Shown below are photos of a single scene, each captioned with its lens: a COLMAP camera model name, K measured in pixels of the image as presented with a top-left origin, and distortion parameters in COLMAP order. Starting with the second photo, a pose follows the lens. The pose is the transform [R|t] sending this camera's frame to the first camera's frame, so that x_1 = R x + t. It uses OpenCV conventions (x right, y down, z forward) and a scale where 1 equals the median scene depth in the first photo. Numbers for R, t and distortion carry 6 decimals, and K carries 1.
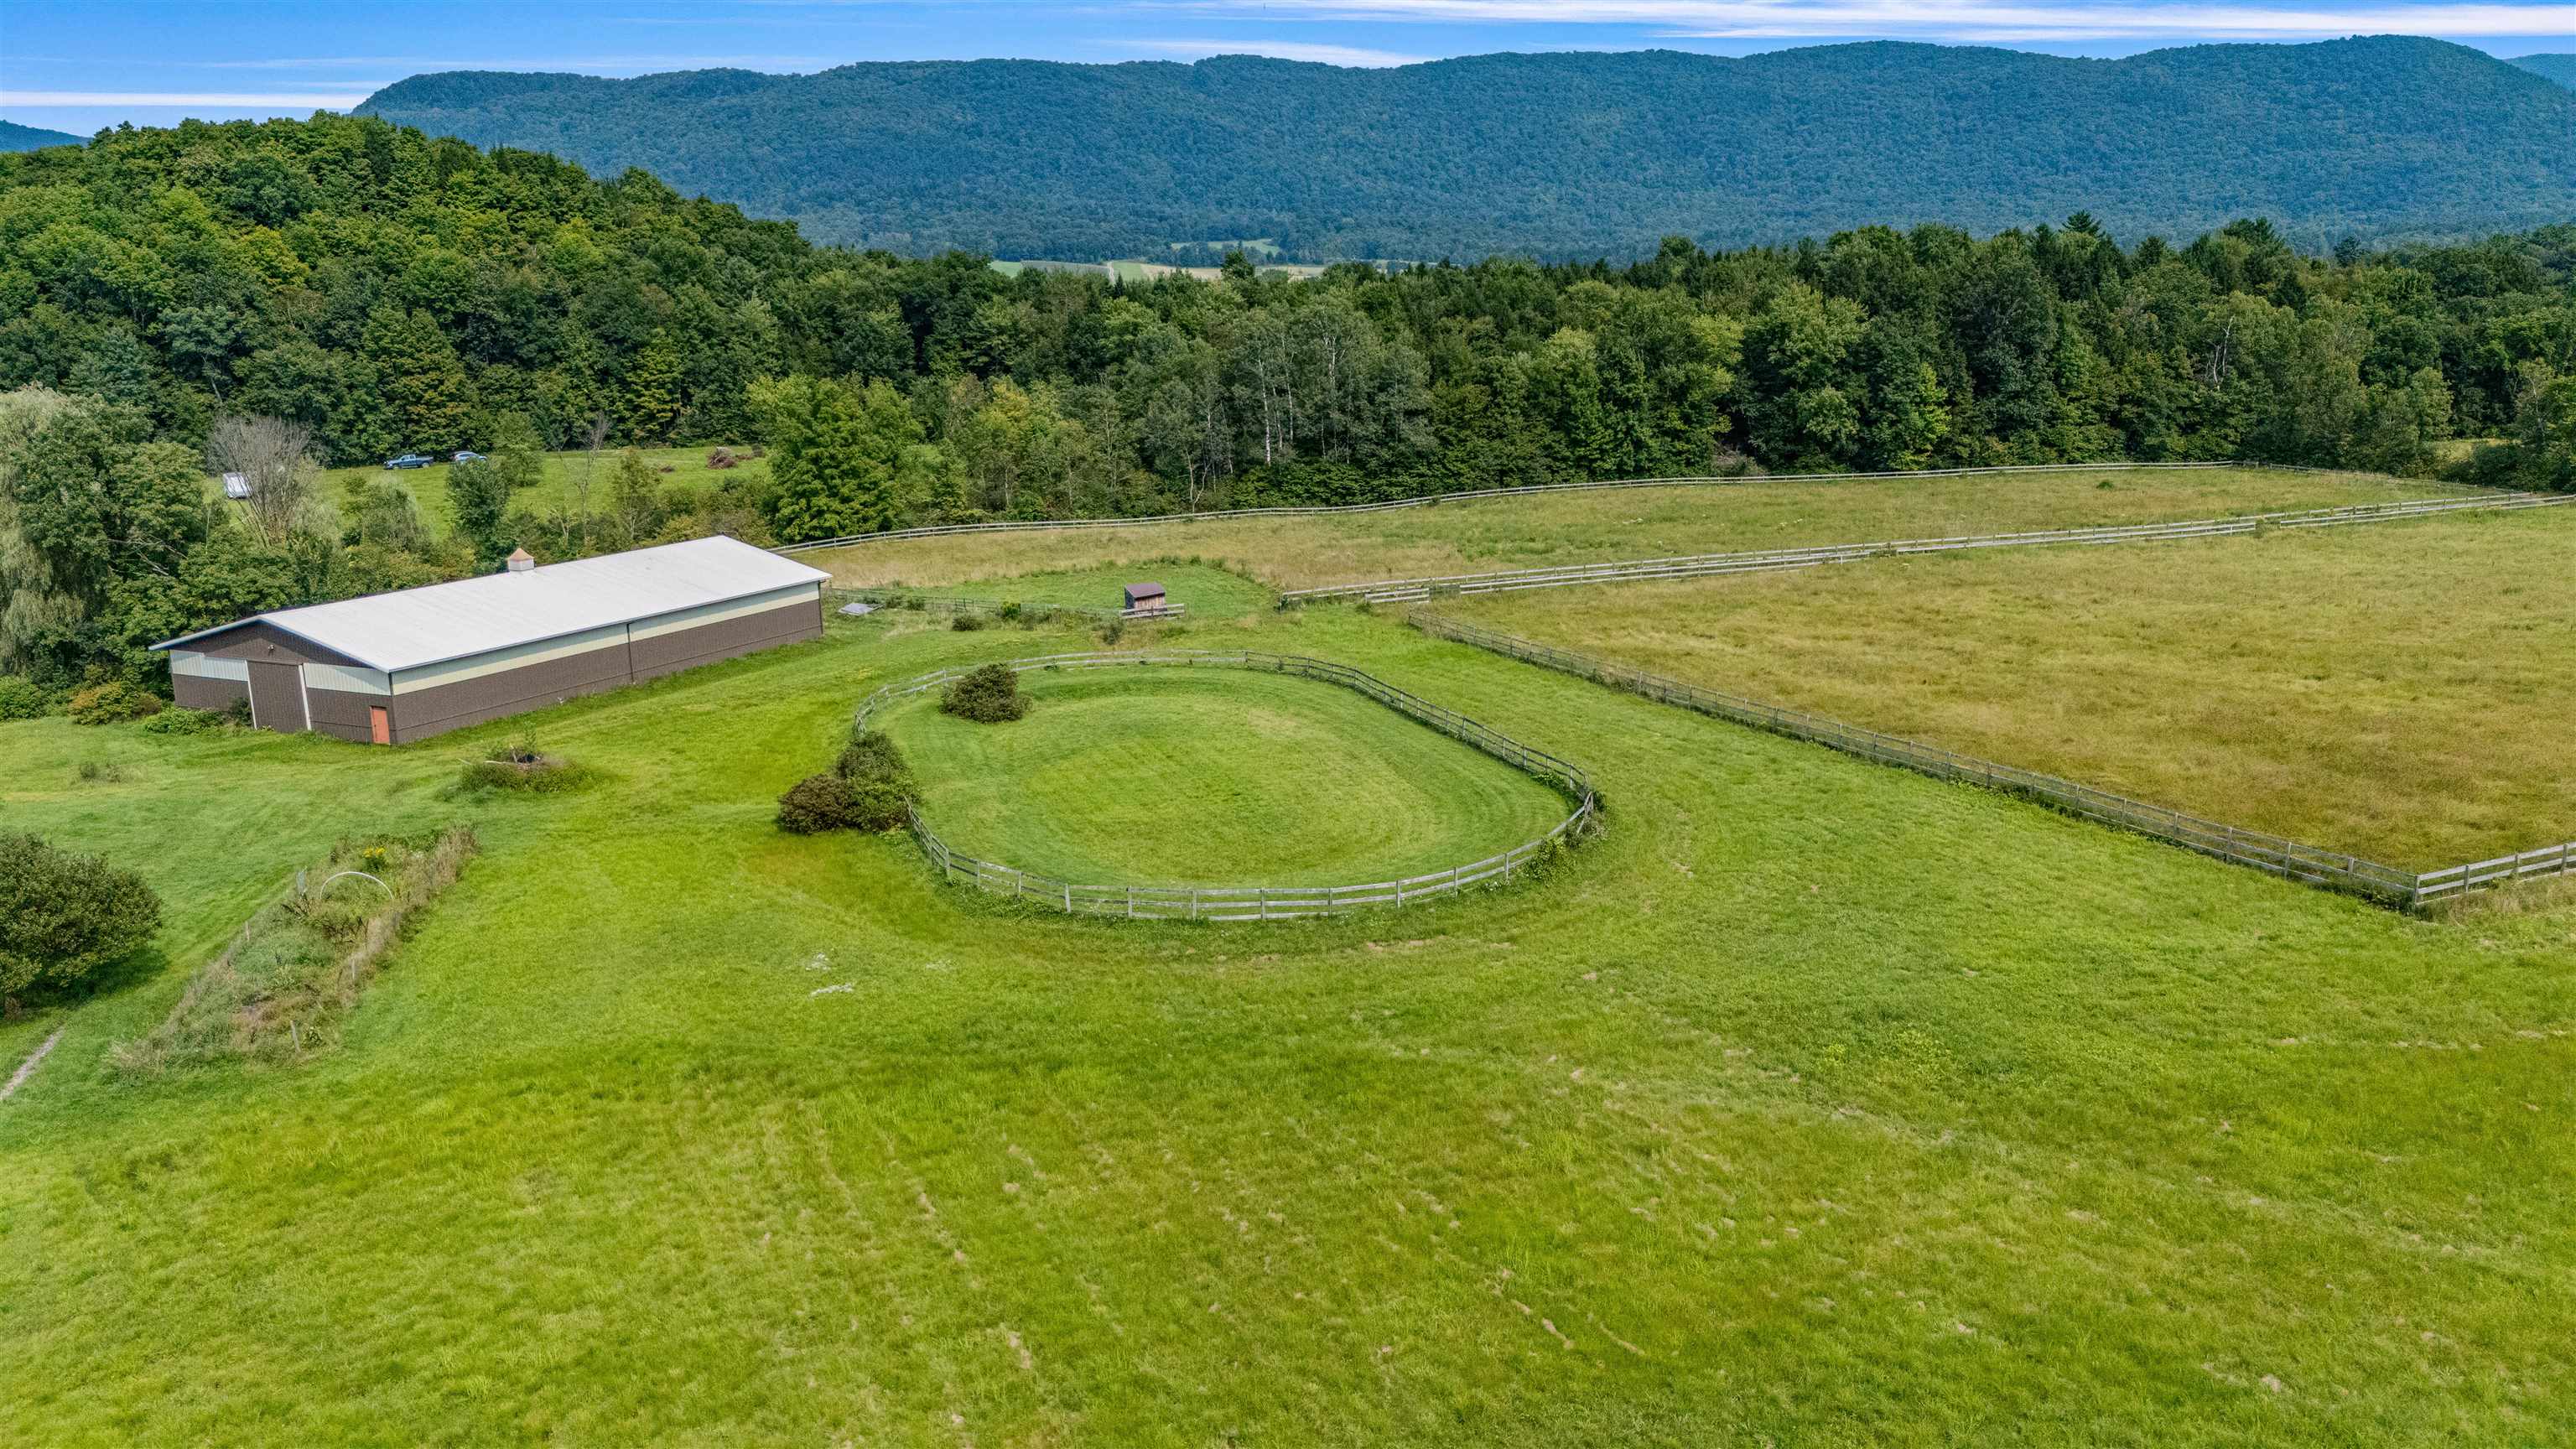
lens RADIAL K [[1926.9, 0, 1295.1], [0, 1926.9, 731.7], [0, 0, 1]] dist [0.090974, -0.112063]
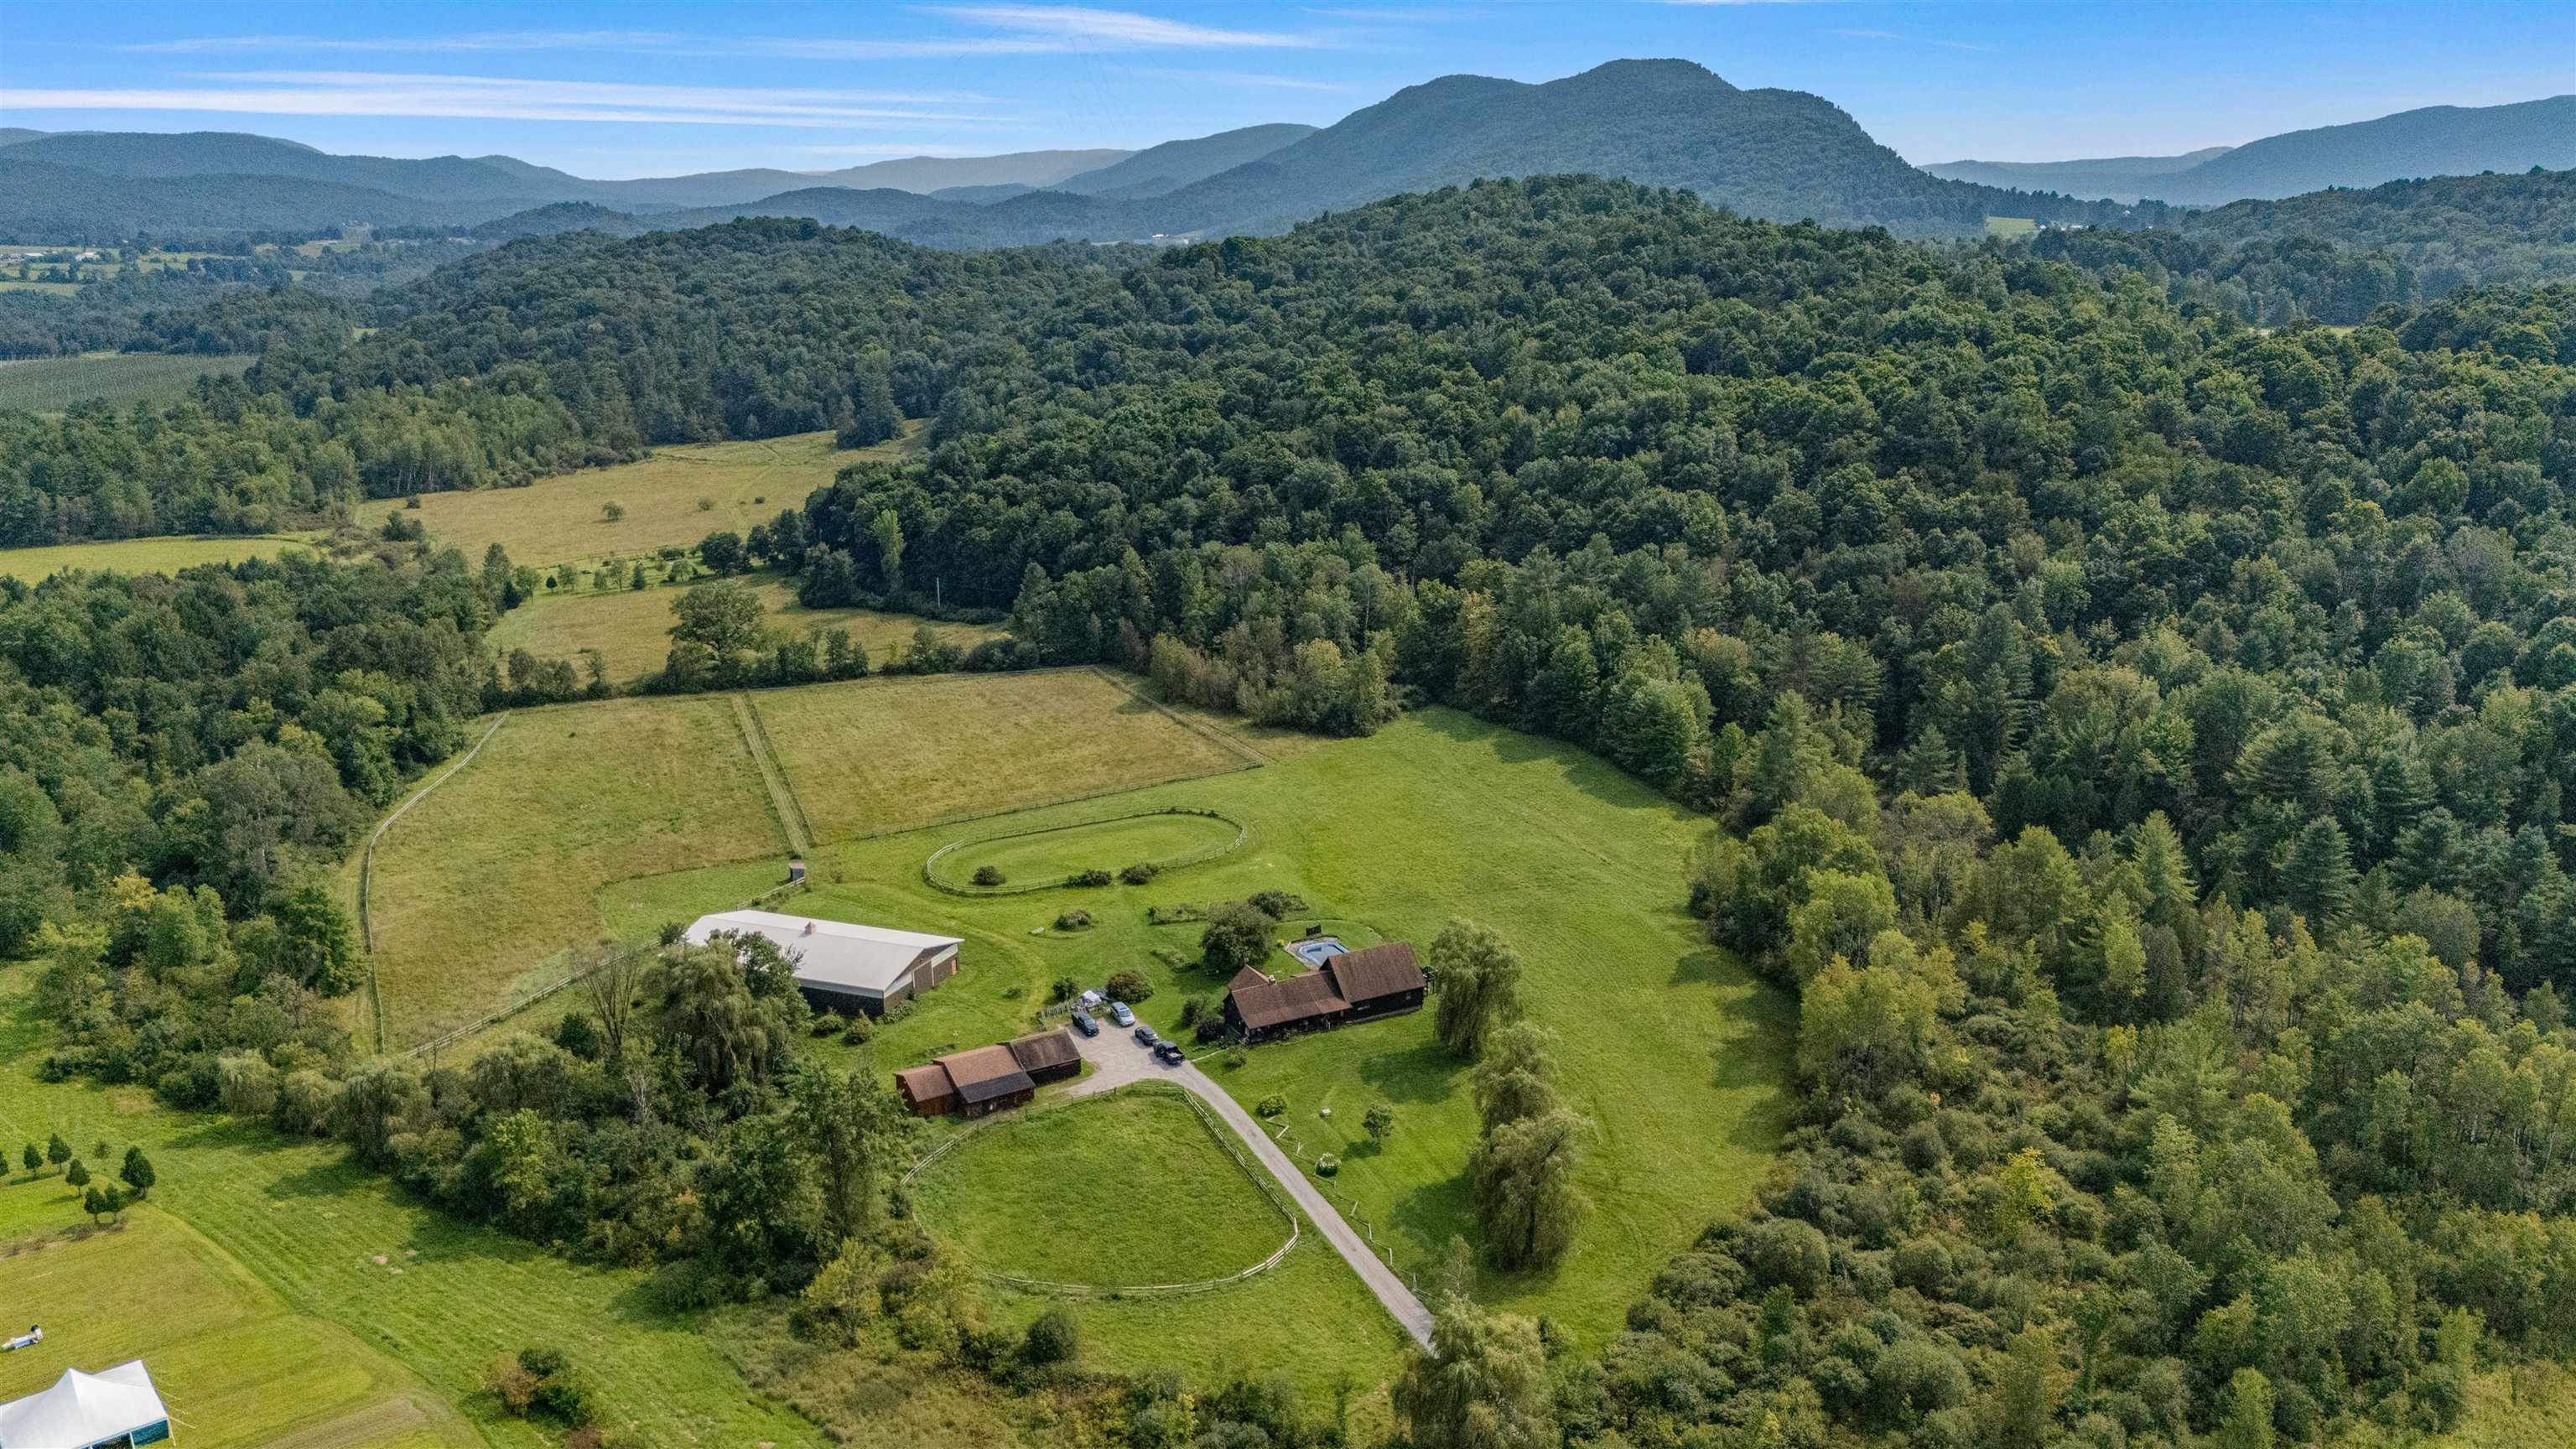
lens RADIAL K [[1963.7, 0, 1292.4], [0, 1963.7, 730.9], [0, 0, 1]] dist [0.095983, -0.113501]
pose [[-0.042554, -0.240429, 0.969733, -1.451852], [0.249069, 0.937415, 0.243346, -0.402810], [-0.967550, 0.251886, 0.019993, 0.220789]]
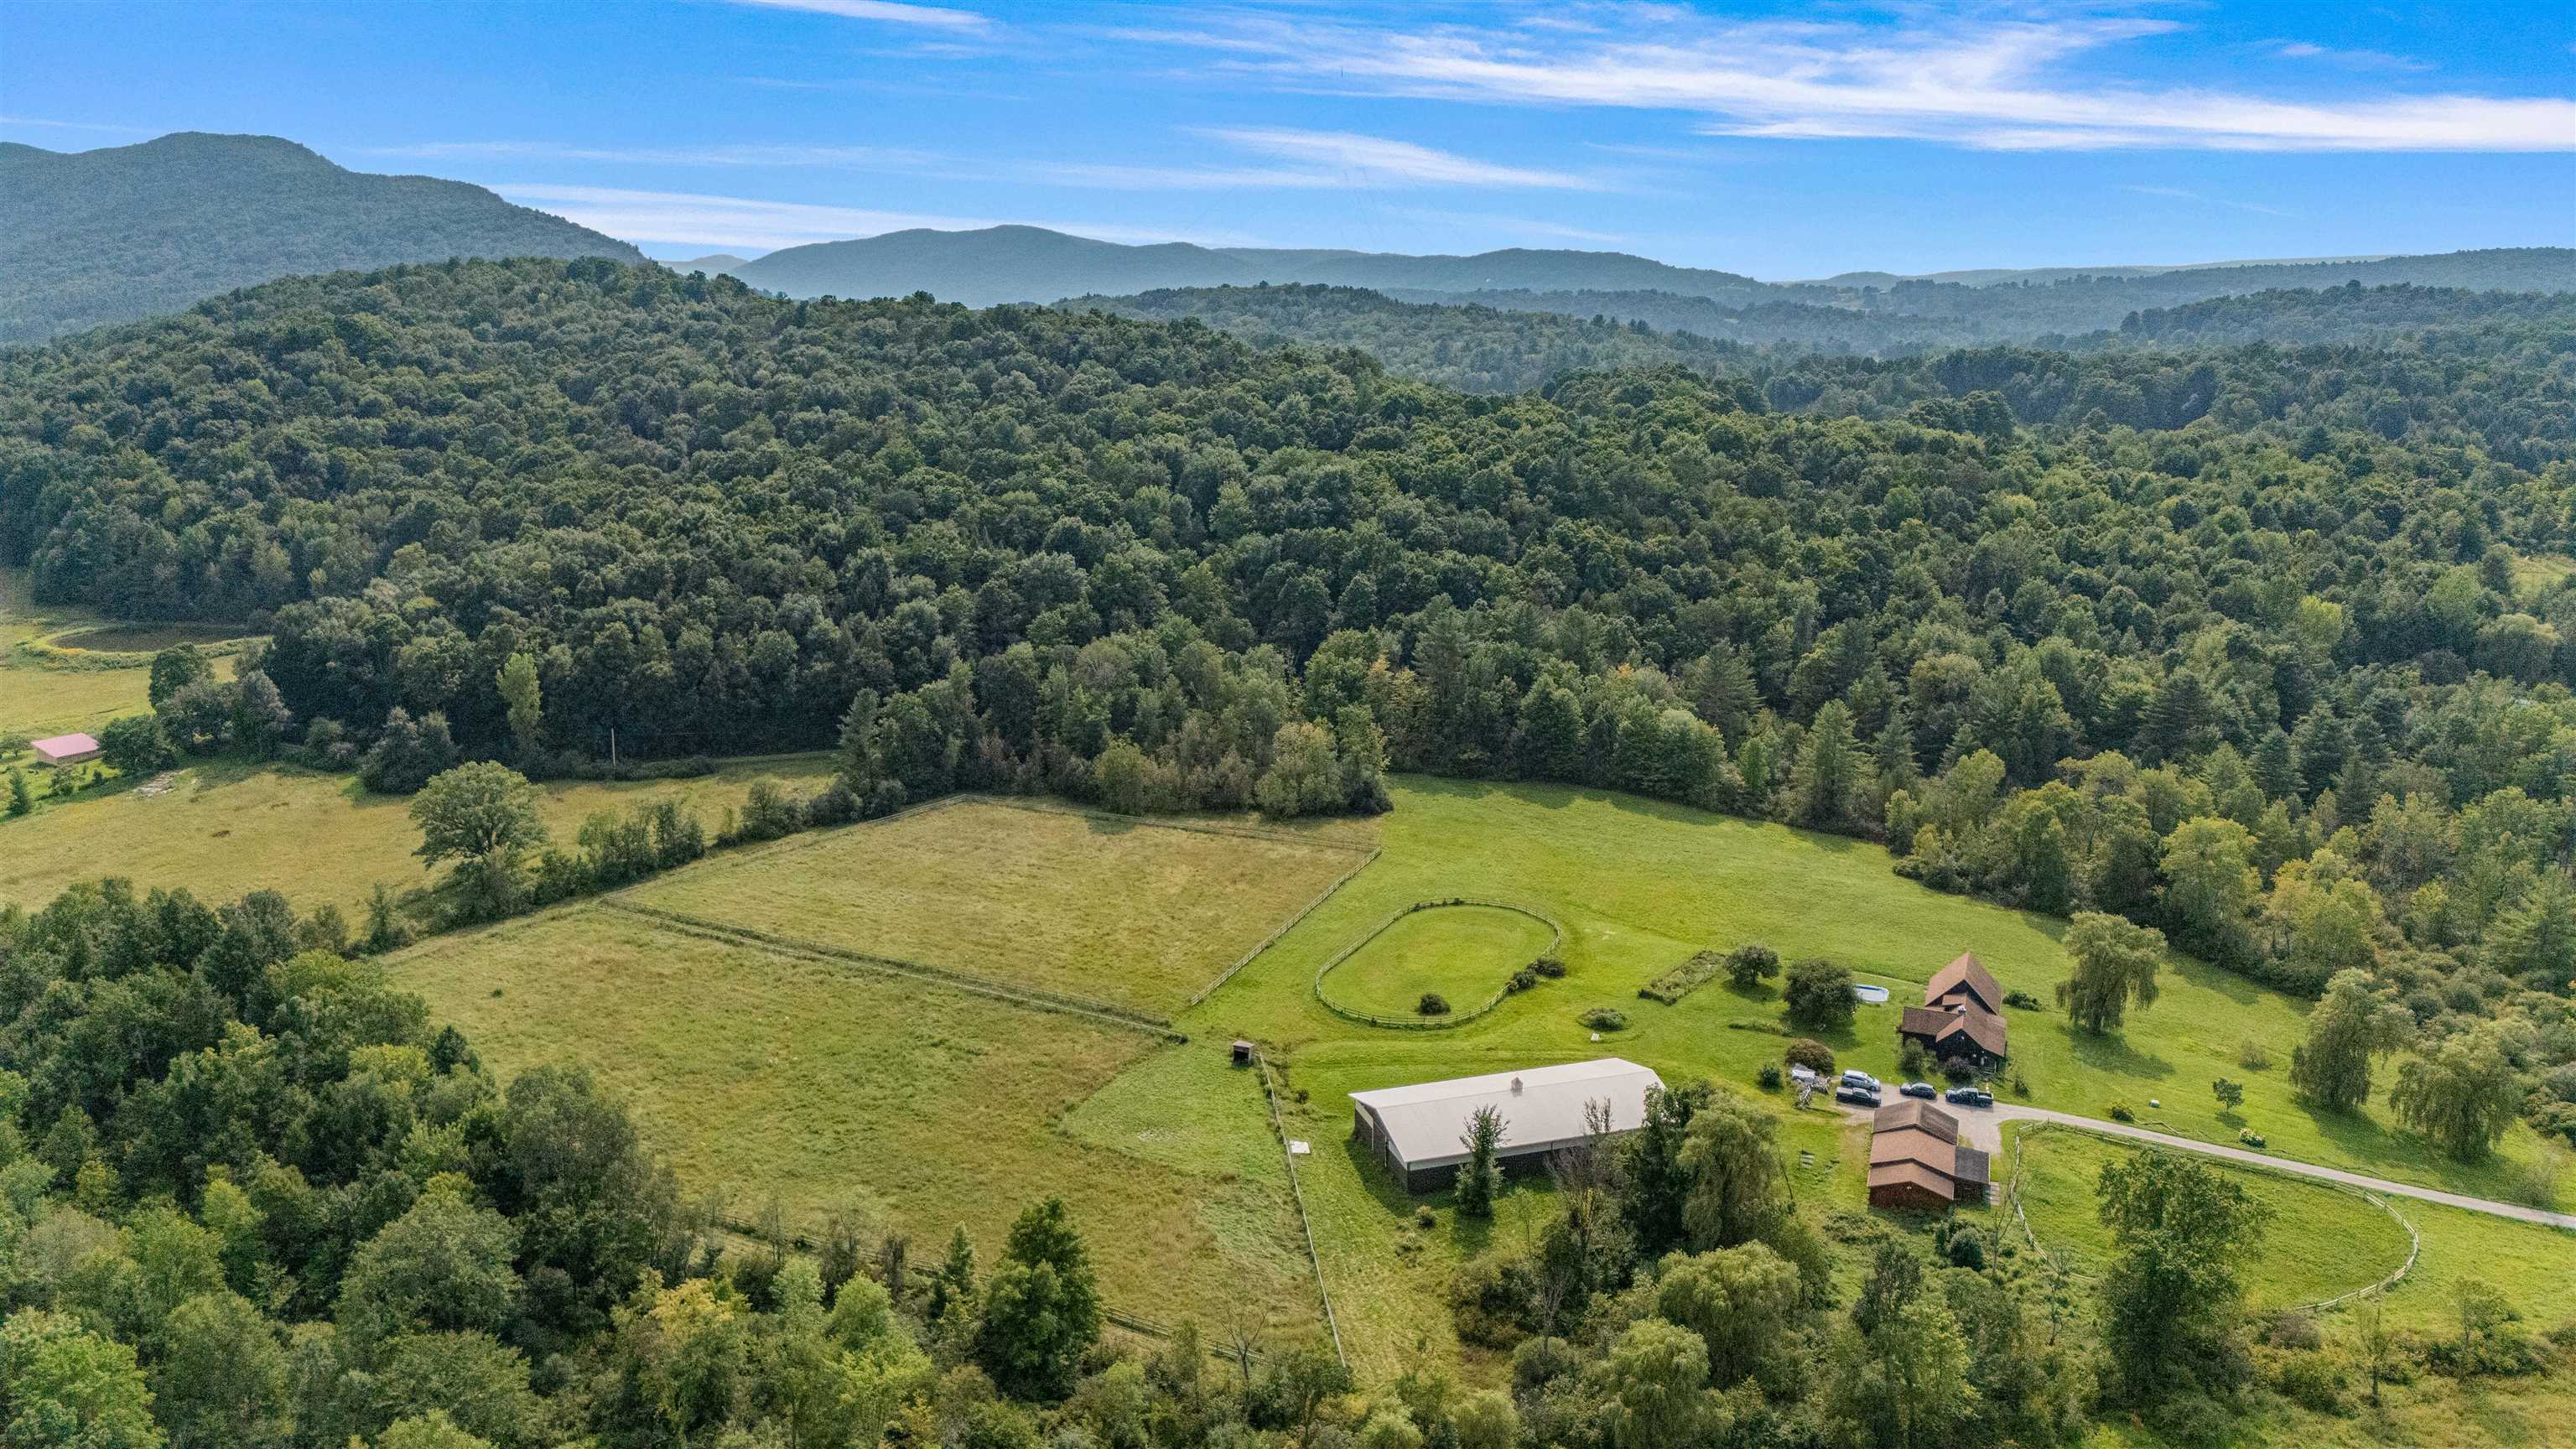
lens RADIAL K [[1883.1, 0, 1292.8], [0, 1883.1, 729.6], [0, 0, 1]] dist [0.085464, -0.096839]
pose [[-0.689830, -0.147994, 0.708683, -0.873533], [0.178278, 0.914015, 0.364409, -0.646881], [-0.701678, 0.377723, -0.604131, 1.239494]]
